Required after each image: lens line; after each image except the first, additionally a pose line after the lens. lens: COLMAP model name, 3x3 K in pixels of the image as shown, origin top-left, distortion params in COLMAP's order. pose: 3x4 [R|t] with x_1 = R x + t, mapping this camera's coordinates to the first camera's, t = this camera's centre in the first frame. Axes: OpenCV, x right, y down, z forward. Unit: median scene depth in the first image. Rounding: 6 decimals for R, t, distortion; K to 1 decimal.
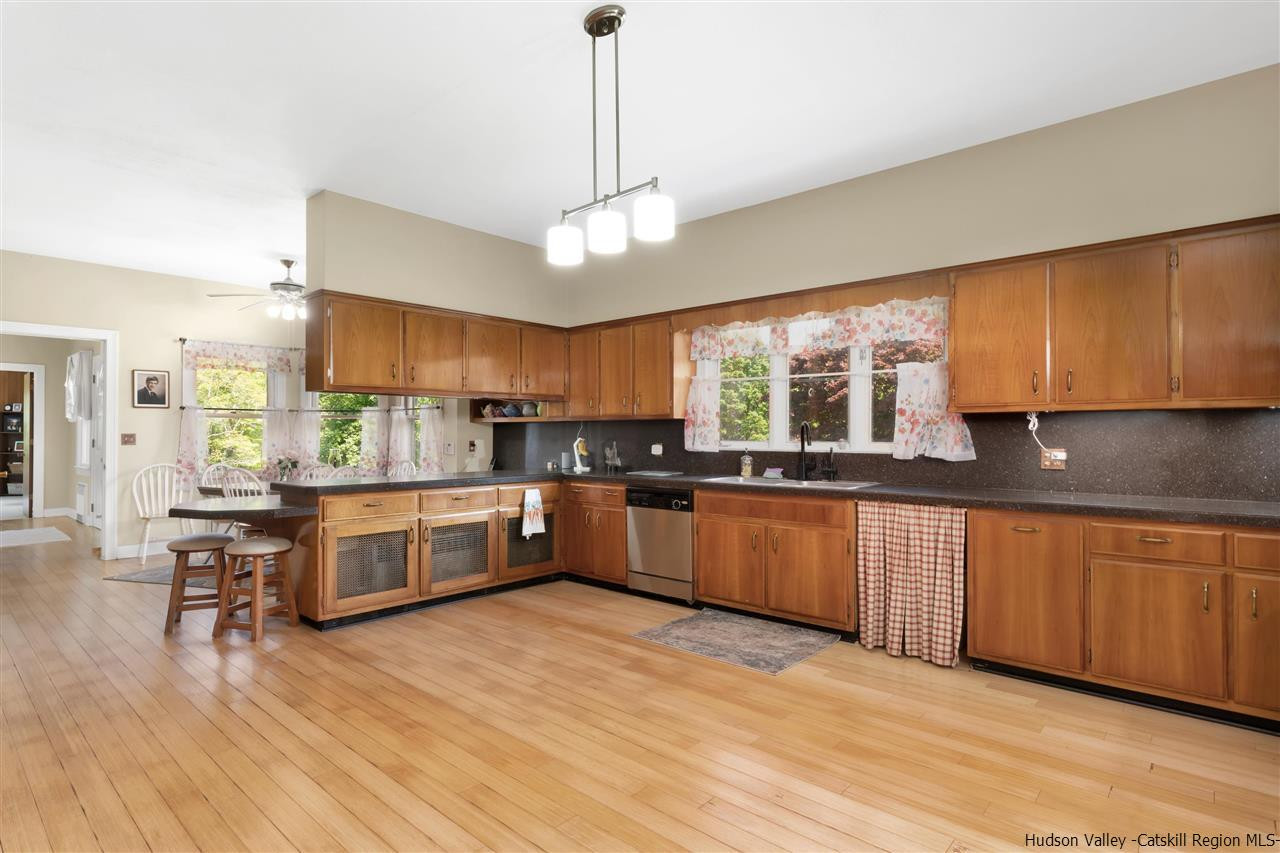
lens RADIAL K [[669.4, 0, 648.5], [0, 669.4, 425.8], [0, 0, 1]] dist [0.000057, 0.000125]
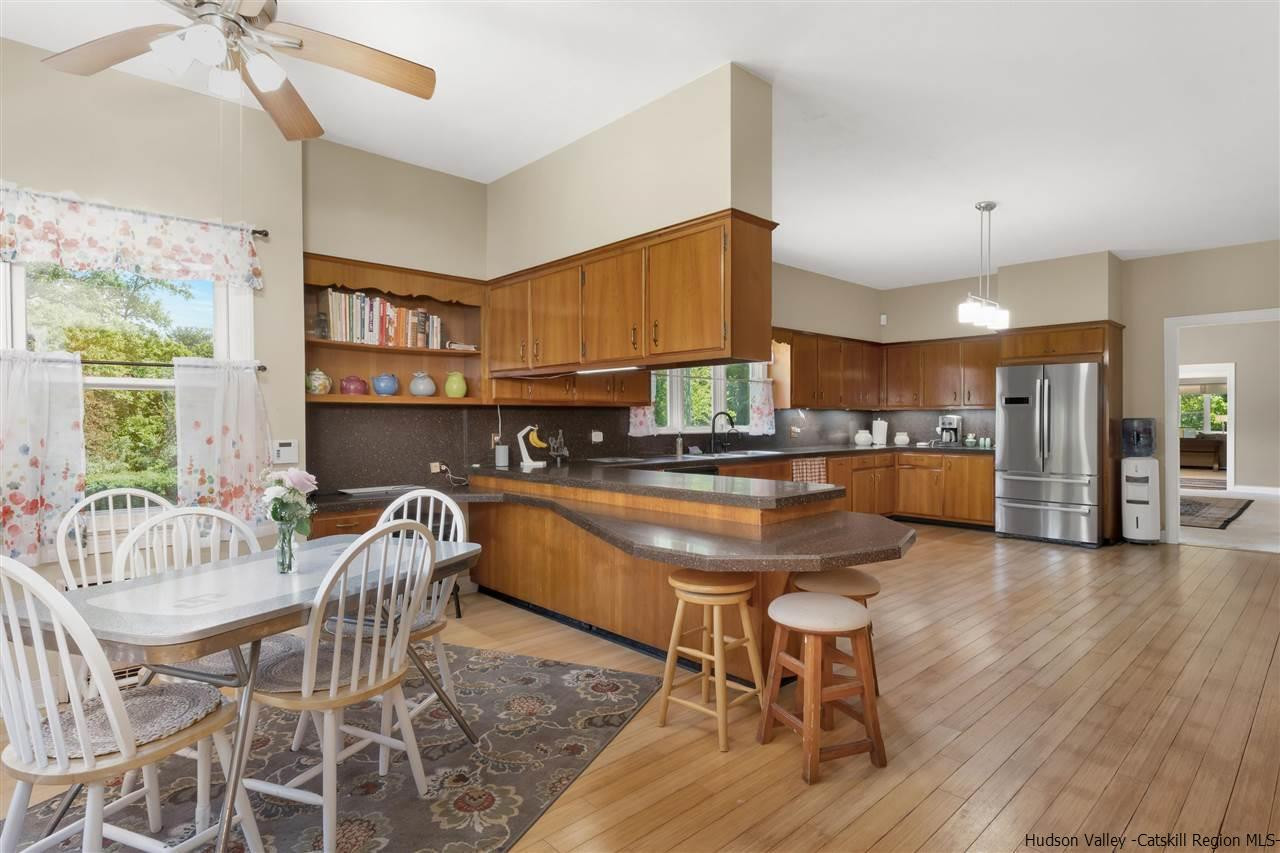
lens RADIAL K [[669.4, 0, 648.5], [0, 669.4, 425.8], [0, 0, 1]] dist [0.000057, 0.000125]
pose [[0.074914, -0.008242, 0.997156, -1.167407], [-0.004897, 0.999951, 0.008633, 0.012795], [-0.997178, -0.005530, 0.074870, 1.033631]]
